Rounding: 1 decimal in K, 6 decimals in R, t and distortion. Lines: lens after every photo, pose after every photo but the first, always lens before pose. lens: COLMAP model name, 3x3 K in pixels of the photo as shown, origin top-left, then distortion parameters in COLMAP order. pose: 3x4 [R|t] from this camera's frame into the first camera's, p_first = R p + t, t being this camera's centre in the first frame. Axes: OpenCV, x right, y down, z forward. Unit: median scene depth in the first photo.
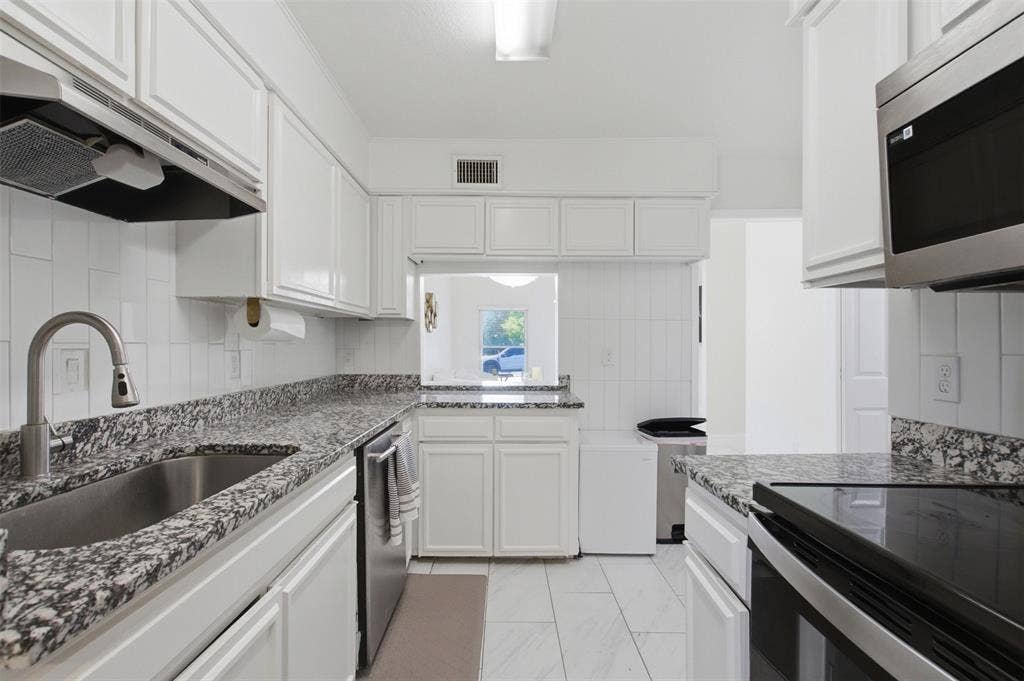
lens RADIAL K [[474.2, 0, 512.9], [0, 474.2, 346.2], [0, 0, 1]] dist [0.009150, 0.000128]
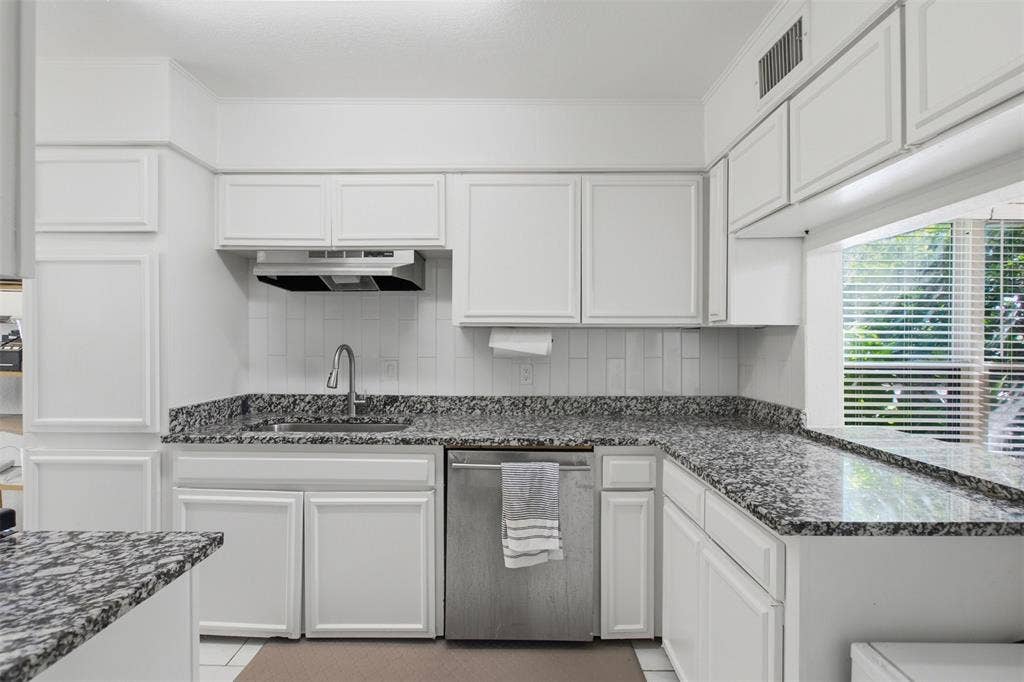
lens RADIAL K [[474.2, 0, 512.9], [0, 474.2, 346.7], [0, 0, 1]] dist [0.009150, 0.000128]
pose [[-0.027843, -0.001731, -0.999611, 0.703224], [-0.005671, 0.999983, -0.001574, -0.034689], [0.999596, 0.005625, -0.027852, 0.984142]]
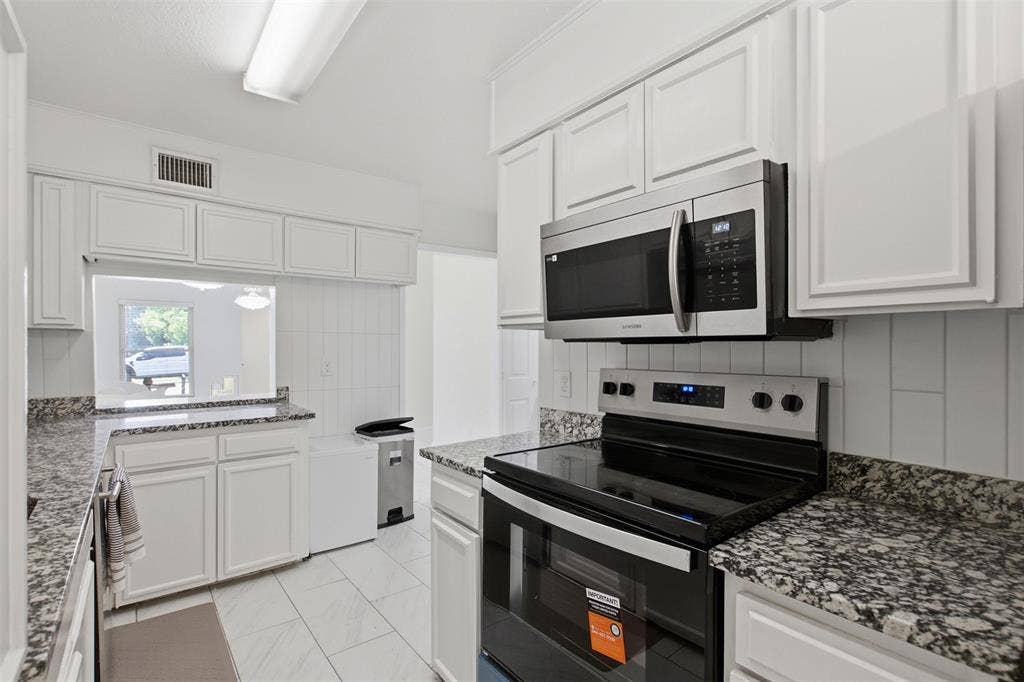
lens RADIAL K [[474.1, 0, 512.0], [0, 474.1, 341.0], [0, 0, 1]] dist [0.017039, 0.000559]
pose [[0.792176, 0.007421, 0.610248, -0.203877], [-0.002103, 0.999953, -0.009431, -0.046908], [-0.610289, 0.006187, 0.792155, -0.172809]]
